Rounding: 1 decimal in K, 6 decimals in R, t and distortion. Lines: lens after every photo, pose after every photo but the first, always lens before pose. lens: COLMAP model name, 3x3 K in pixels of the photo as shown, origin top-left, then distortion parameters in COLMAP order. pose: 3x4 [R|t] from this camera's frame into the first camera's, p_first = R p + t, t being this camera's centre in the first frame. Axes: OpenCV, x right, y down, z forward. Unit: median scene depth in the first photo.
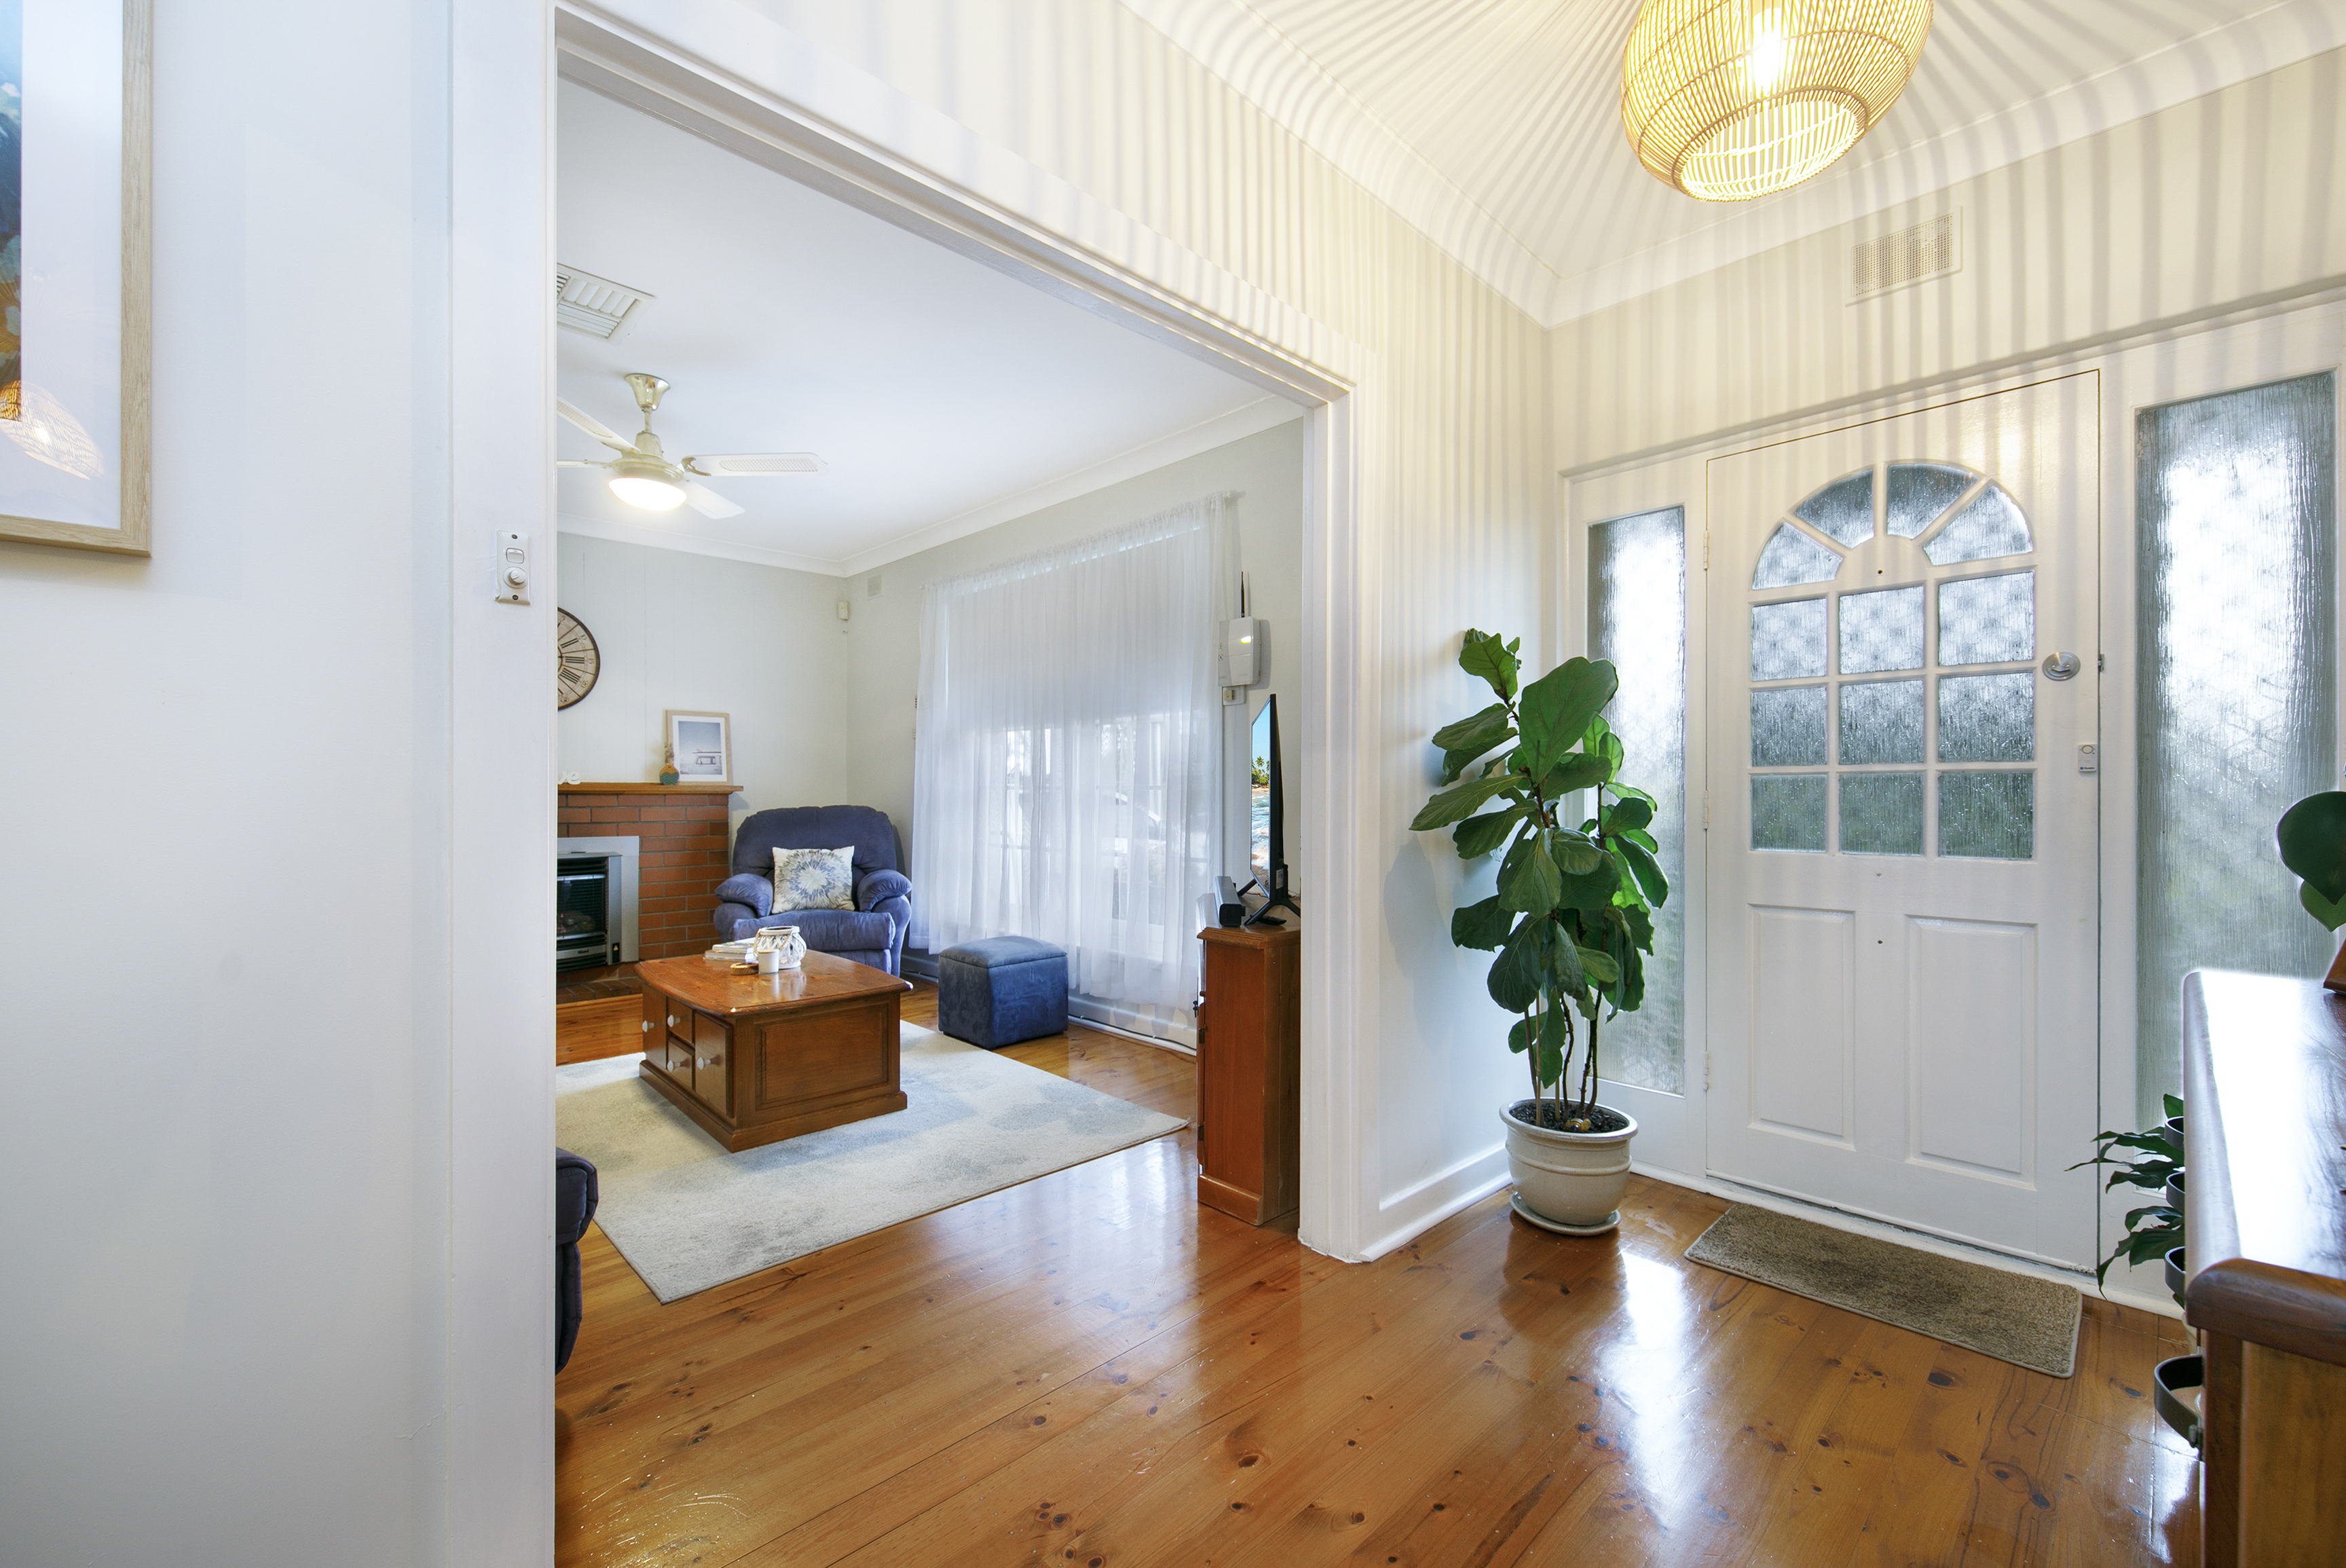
lens RADIAL K [[960.3, 0, 1177.7], [0, 960.3, 824.5], [0, 0, 1]] dist [0.007987, 0.000038]
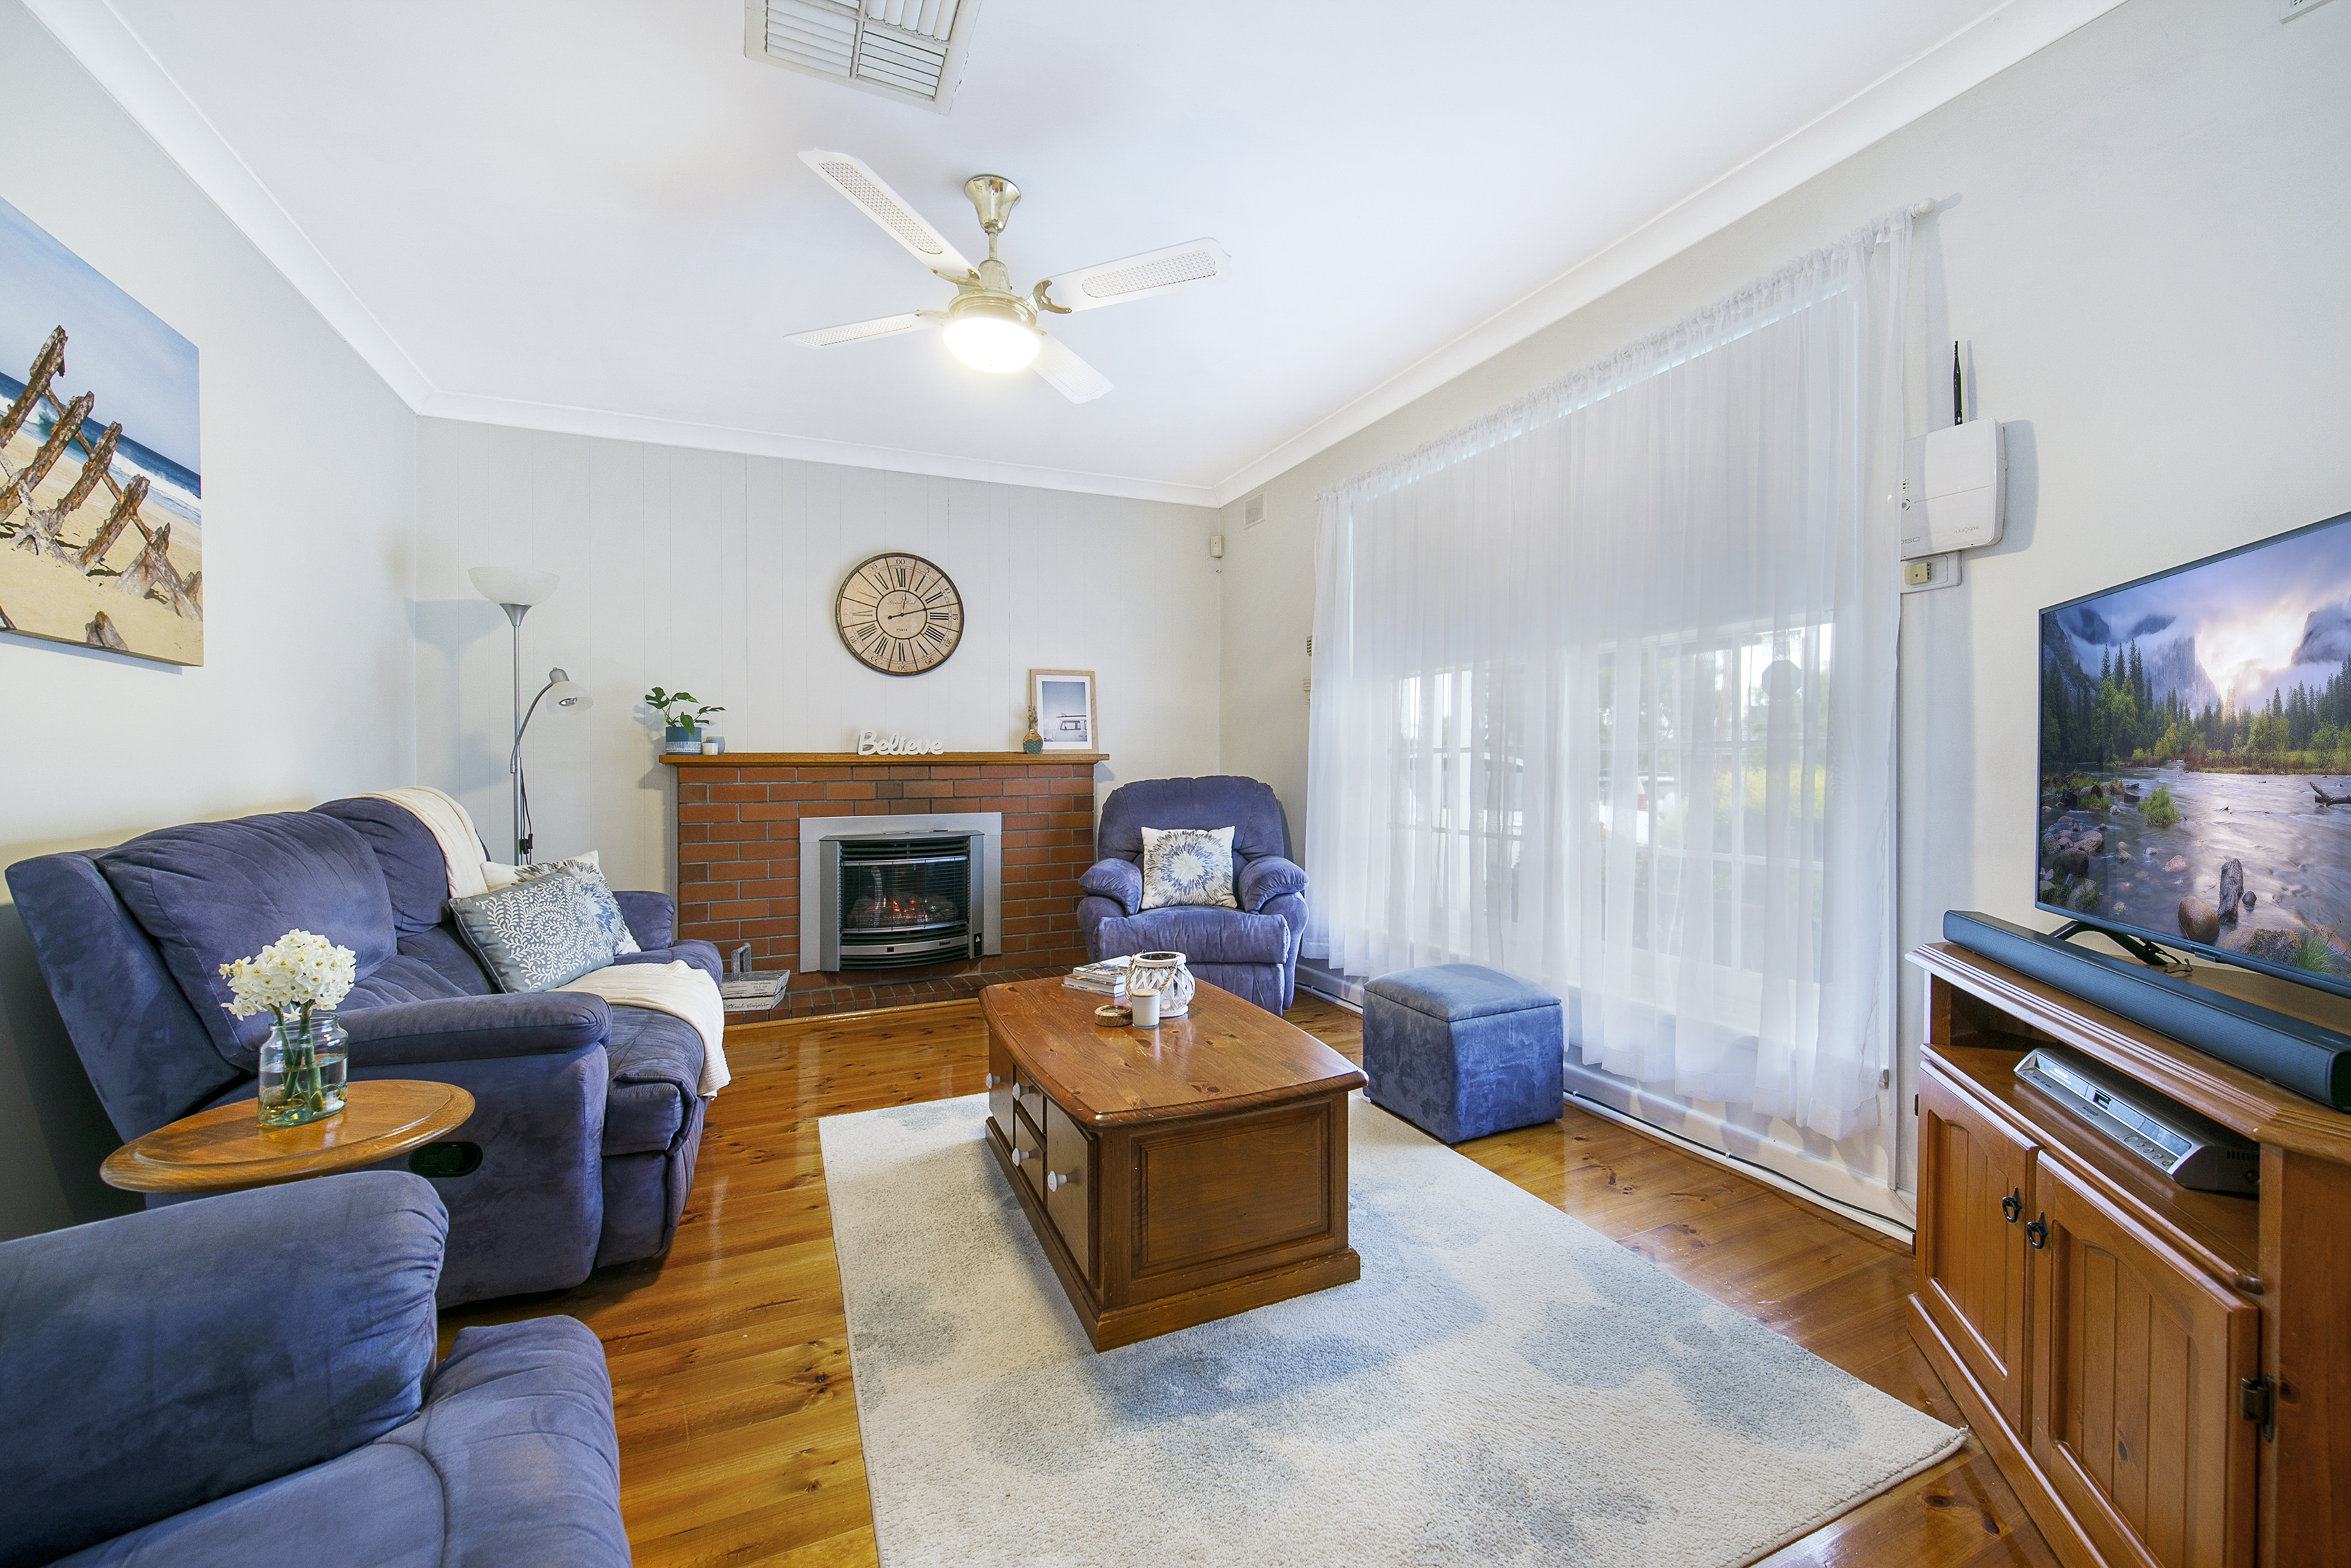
lens RADIAL K [[928.9, 0, 1175.5], [0, 928.9, 784.0], [0, 0, 1]] dist [-0.017043, 0.006961]
pose [[0.939304, -0.002294, -0.343078, -0.127914], [-0.000564, 0.999966, -0.008231, -0.007445], [0.343086, 0.007925, 0.939271, 0.276847]]
